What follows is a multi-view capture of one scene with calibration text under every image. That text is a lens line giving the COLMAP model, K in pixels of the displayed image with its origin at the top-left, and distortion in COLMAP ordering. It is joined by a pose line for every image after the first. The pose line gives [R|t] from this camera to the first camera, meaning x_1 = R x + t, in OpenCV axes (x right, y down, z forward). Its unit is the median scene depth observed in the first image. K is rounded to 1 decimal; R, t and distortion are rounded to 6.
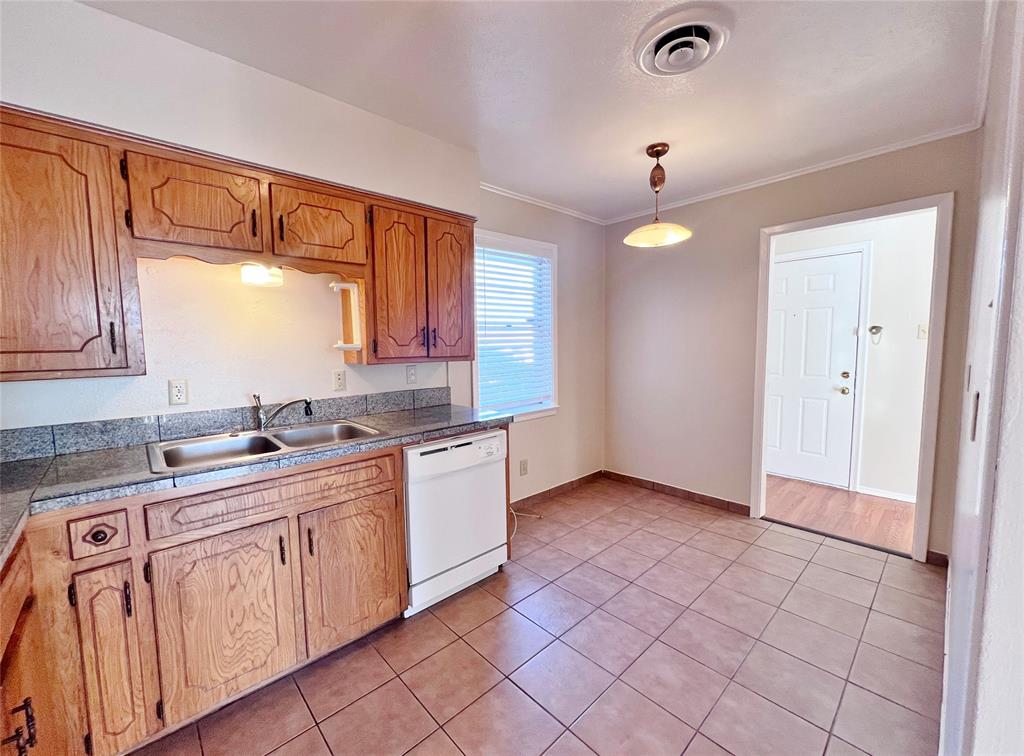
lens RADIAL K [[417.0, 0, 512.0], [0, 417.0, 378.0], [0, 0, 1]] dist [-0.000345, -0.000017]
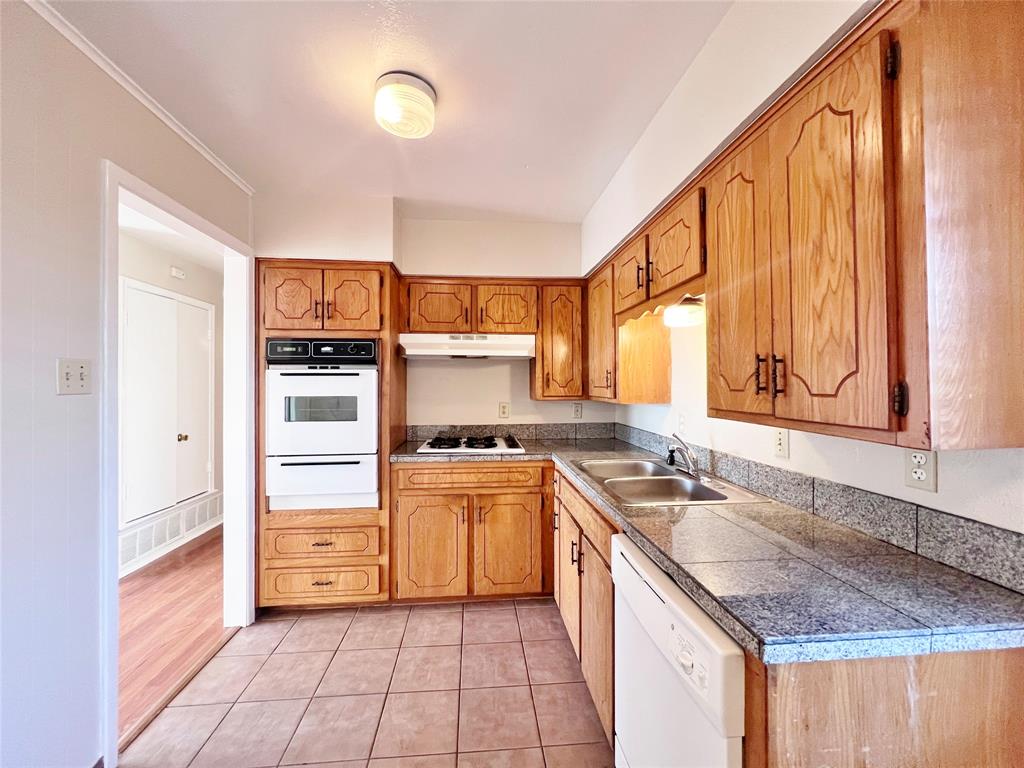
lens RADIAL K [[410.3, 0, 509.6], [0, 410.3, 383.4], [0, 0, 1]] dist [0.001784, 0.000597]
pose [[-0.615015, 0.011844, -0.788427, 0.340603], [-0.055832, 0.996723, 0.058525, -0.096857], [0.786537, 0.080013, -0.612338, 1.030881]]
